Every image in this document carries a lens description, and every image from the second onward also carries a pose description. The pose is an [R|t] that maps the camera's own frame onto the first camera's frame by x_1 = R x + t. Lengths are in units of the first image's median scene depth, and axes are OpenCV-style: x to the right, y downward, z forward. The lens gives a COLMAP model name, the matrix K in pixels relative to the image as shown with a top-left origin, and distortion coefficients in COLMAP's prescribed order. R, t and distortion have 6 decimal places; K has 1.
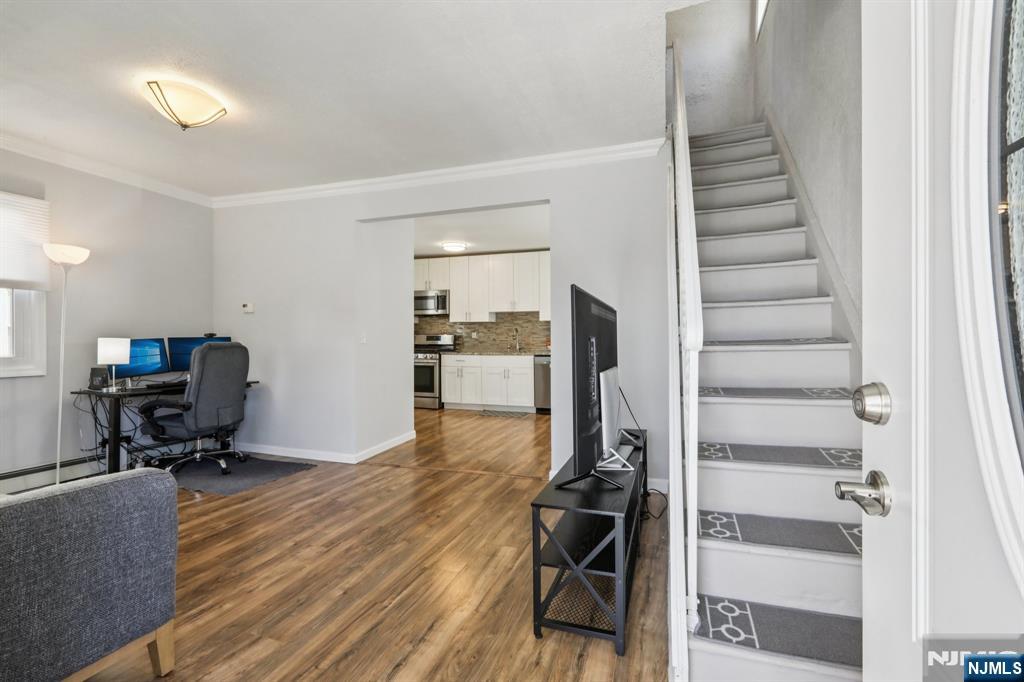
lens RADIAL K [[455.5, 0, 512.0], [0, 455.5, 341.0], [0, 0, 1]] dist [0.002555, 0.000596]
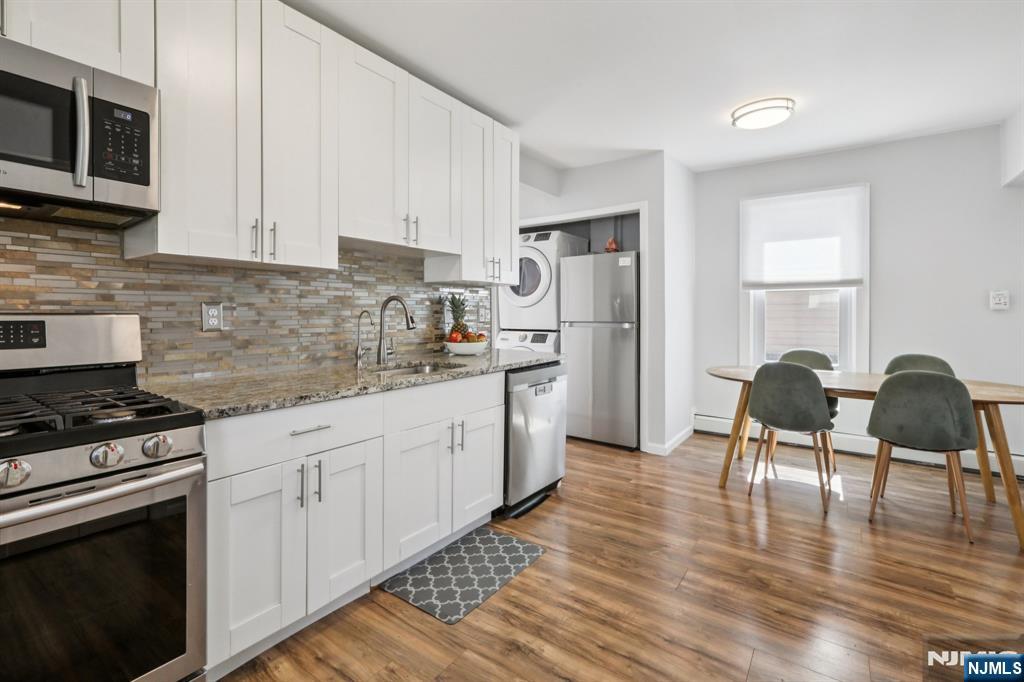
lens RADIAL K [[467.2, 0, 494.7], [0, 467.2, 315.3], [0, 0, 1]] dist [0.002601, 0.000348]
pose [[0.309990, -0.003114, 0.950735, -0.611150], [0.001108, 0.999995, 0.002914, -0.030316], [-0.950739, 0.000150, 0.309992, 1.666839]]
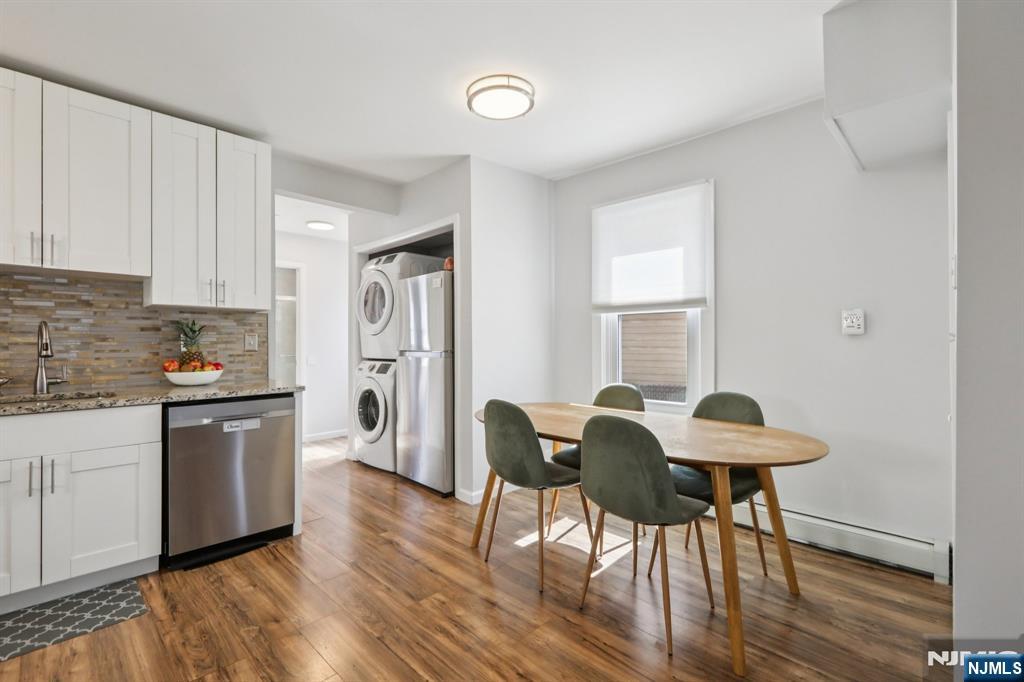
lens RADIAL K [[462.9, 0, 497.6], [0, 462.9, 341.2], [0, 0, 1]] dist [0.011302, 0.000291]
pose [[0.458410, 0.005289, 0.888725, -0.274441], [0.001635, 0.999976, -0.006795, -0.024186], [-0.888739, 0.004568, 0.458390, 1.161977]]
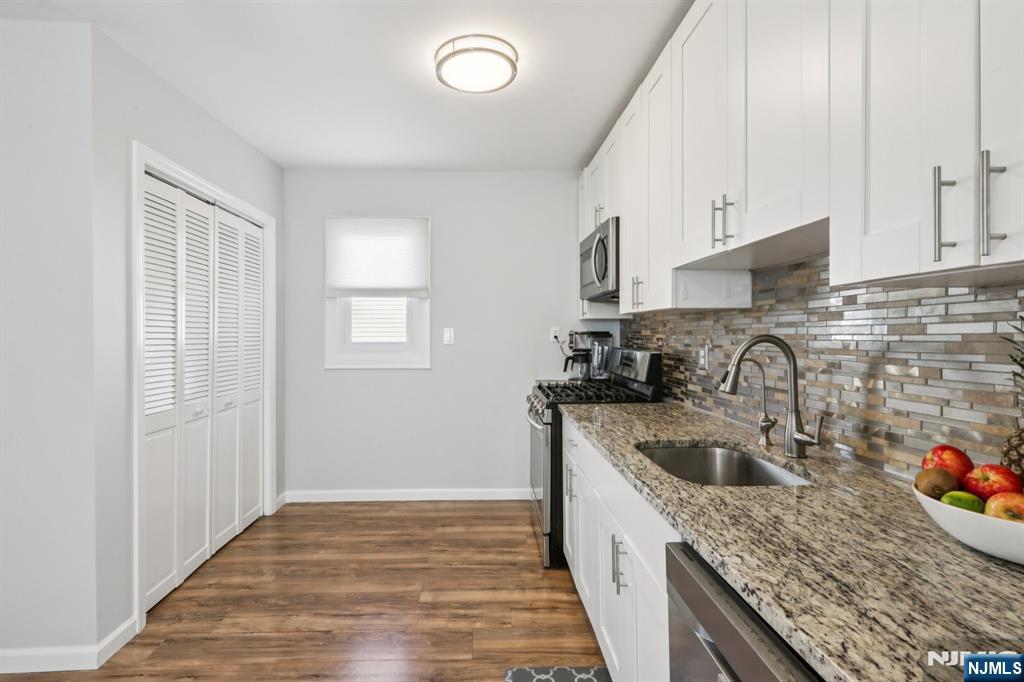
lens RADIAL K [[469.2, 0, 505.8], [0, 469.2, 339.5], [0, 0, 1]] dist [0.000030, 0.000115]
pose [[0.369667, 0.014657, -0.929049, 0.308354], [-0.007615, 0.999890, 0.012745, -0.057100], [0.929133, 0.002363, 0.369738, 1.678644]]
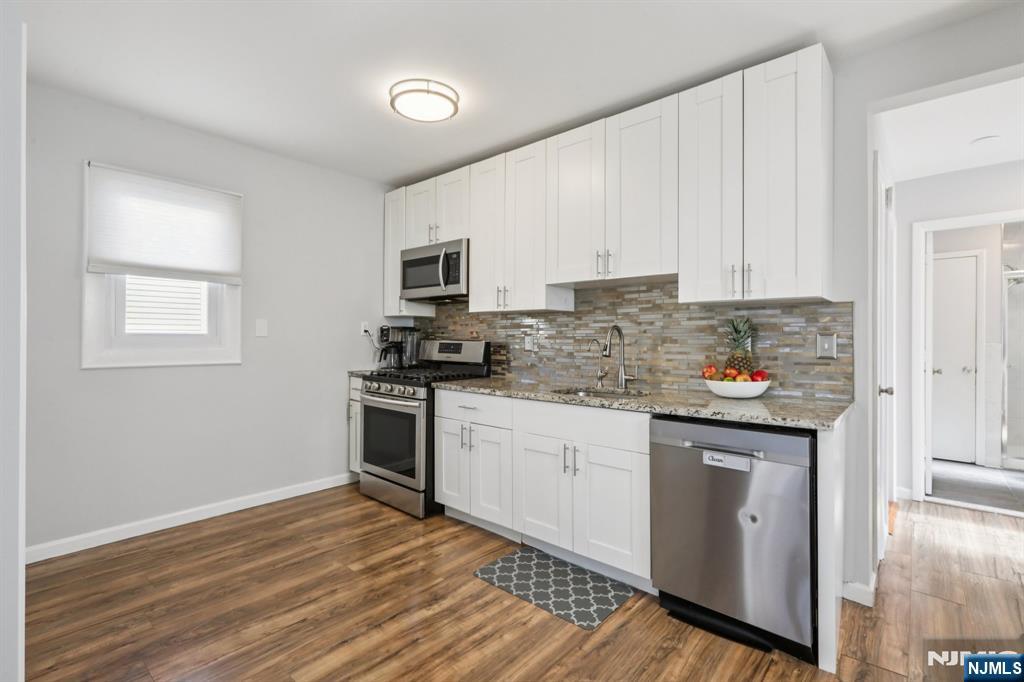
lens RADIAL K [[455.0, 0, 521.9], [0, 455.0, 338.4], [0, 0, 1]] dist [0.001297, 0.000612]
pose [[0.929727, 0.007090, -0.368181, 0.150584], [-0.009242, 0.999949, -0.004083, -0.032229], [0.368133, 0.007199, 0.929745, 1.284138]]
